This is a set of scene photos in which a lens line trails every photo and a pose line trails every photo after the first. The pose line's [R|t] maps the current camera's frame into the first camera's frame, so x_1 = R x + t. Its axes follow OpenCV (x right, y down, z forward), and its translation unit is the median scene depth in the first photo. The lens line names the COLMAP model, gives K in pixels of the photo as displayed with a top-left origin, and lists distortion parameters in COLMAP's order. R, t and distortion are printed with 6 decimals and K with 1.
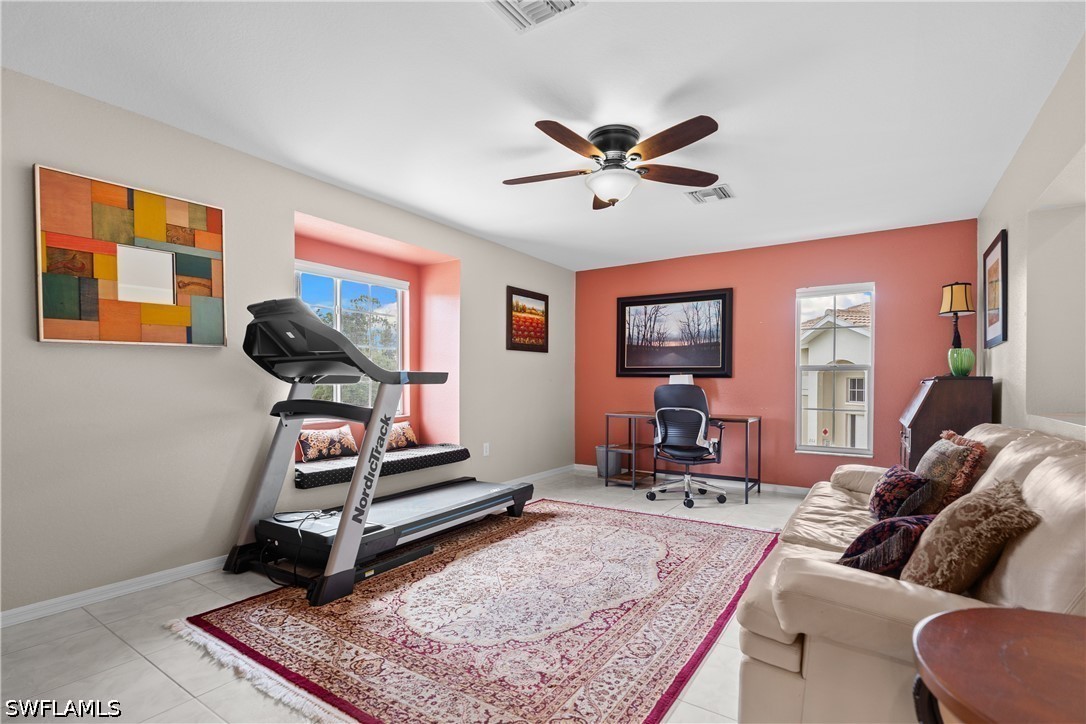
lens RADIAL K [[509.3, 0, 542.5], [0, 509.3, 376.6], [0, 0, 1]] dist [-0.022825, -0.000092]
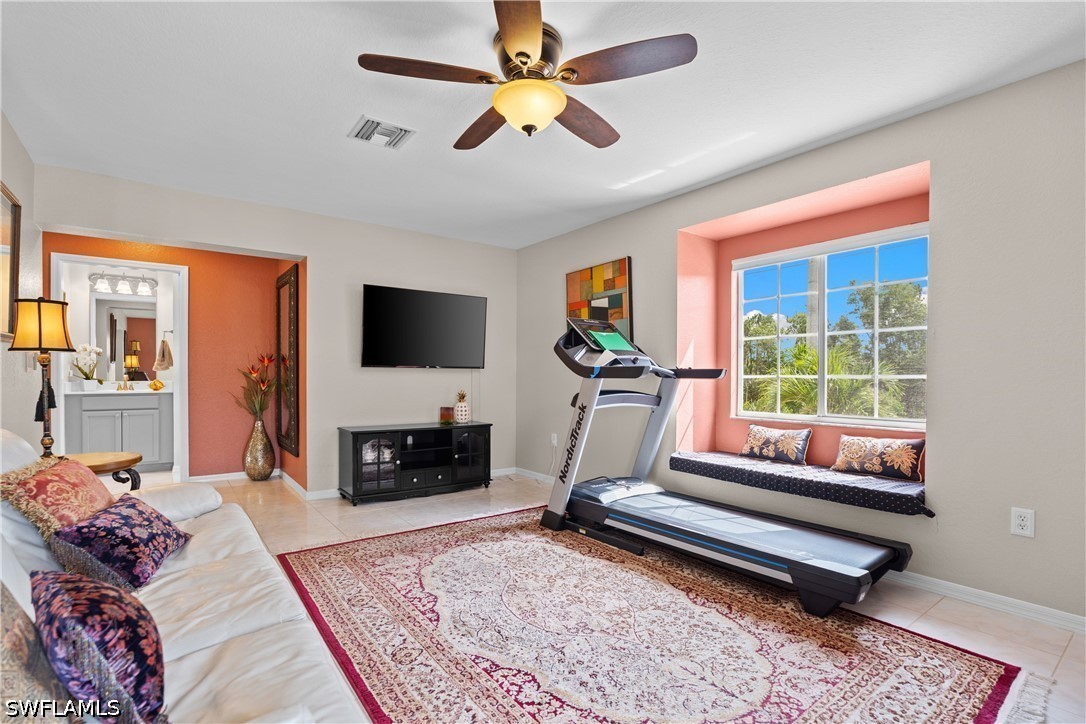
lens RADIAL K [[509.3, 0, 542.5], [0, 509.3, 376.6], [0, 0, 1]] dist [-0.022825, -0.000092]
pose [[-0.334935, -0.001330, -0.942240, 0.528881], [0.002180, 0.999995, -0.002187, 0.008668], [0.942239, -0.002787, -0.334930, 0.815081]]
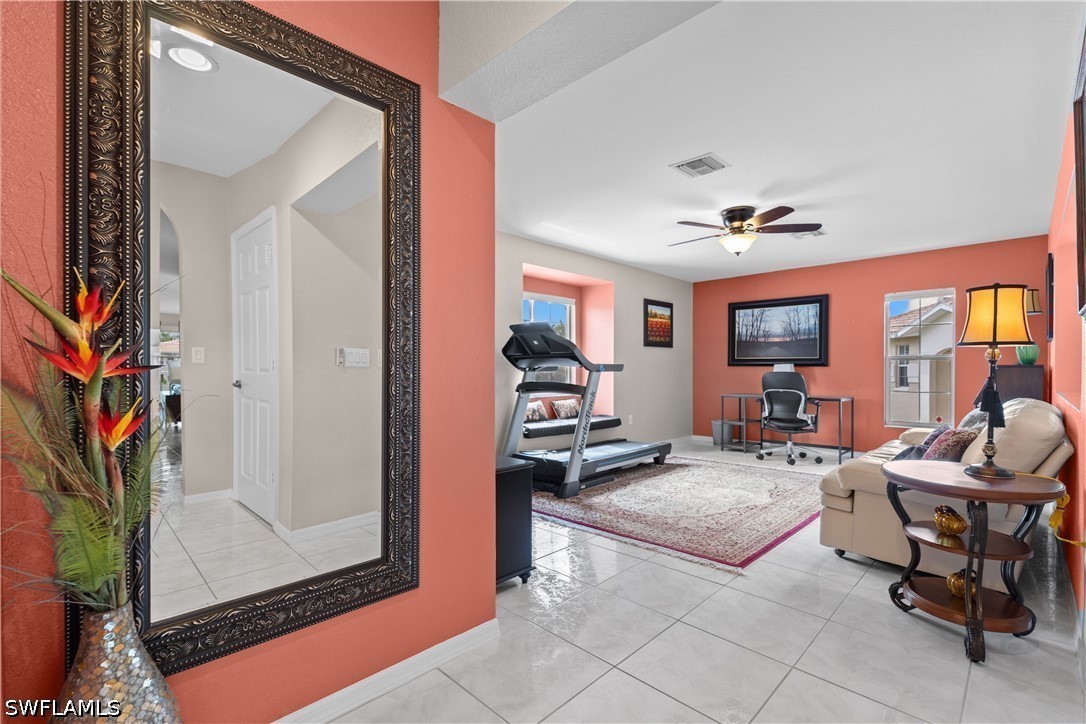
lens RADIAL K [[488.4, 0, 542.5], [0, 488.4, 367.6], [0, 0, 1]] dist [0.000005, -0.000085]
pose [[0.982389, -0.004712, -0.186786, -0.106340], [0.005451, 0.999979, 0.003443, -0.003165], [0.186766, -0.004400, 0.982395, -0.360795]]
